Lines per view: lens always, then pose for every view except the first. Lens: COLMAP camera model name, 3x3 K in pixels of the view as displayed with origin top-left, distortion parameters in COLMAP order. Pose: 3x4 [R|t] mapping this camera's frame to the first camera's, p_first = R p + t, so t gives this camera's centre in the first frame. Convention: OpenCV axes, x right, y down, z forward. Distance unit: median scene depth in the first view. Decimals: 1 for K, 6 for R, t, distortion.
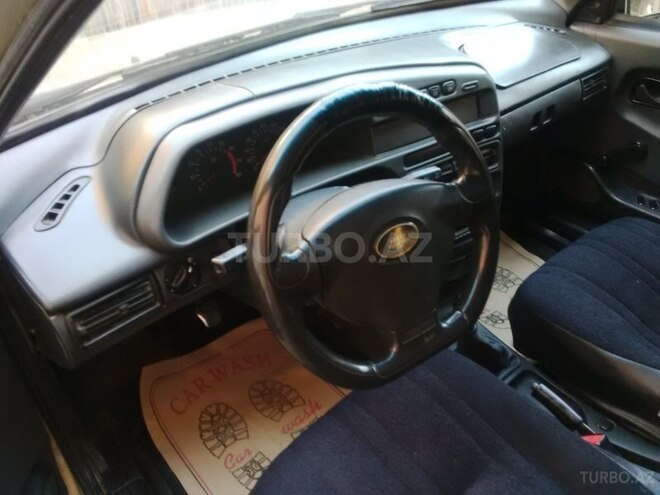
lens RADIAL K [[566.6, 0, 330.0], [0, 566.6, 247.5], [0, 0, 1]] dist [0.015981, -0.021900]
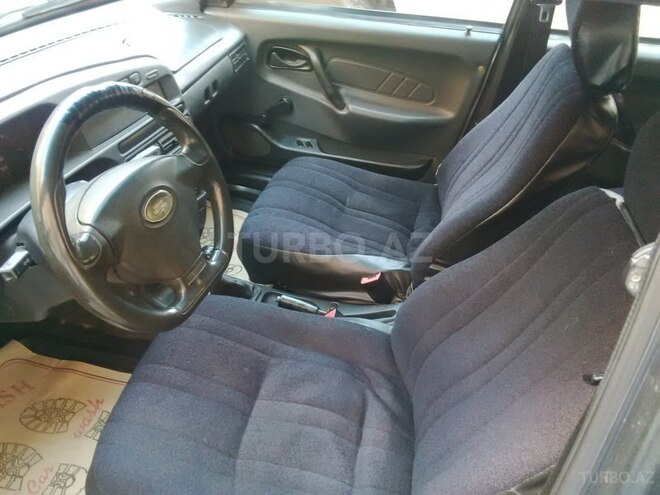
lens RADIAL K [[566.6, 0, 330.0], [0, 566.6, 247.5], [0, 0, 1]] dist [0.015981, -0.021900]
pose [[0.812736, -0.307974, 0.494583, -0.111683], [0.294488, 0.949602, 0.107386, 0.026076], [-0.502730, 0.058373, 0.862471, -0.129026]]
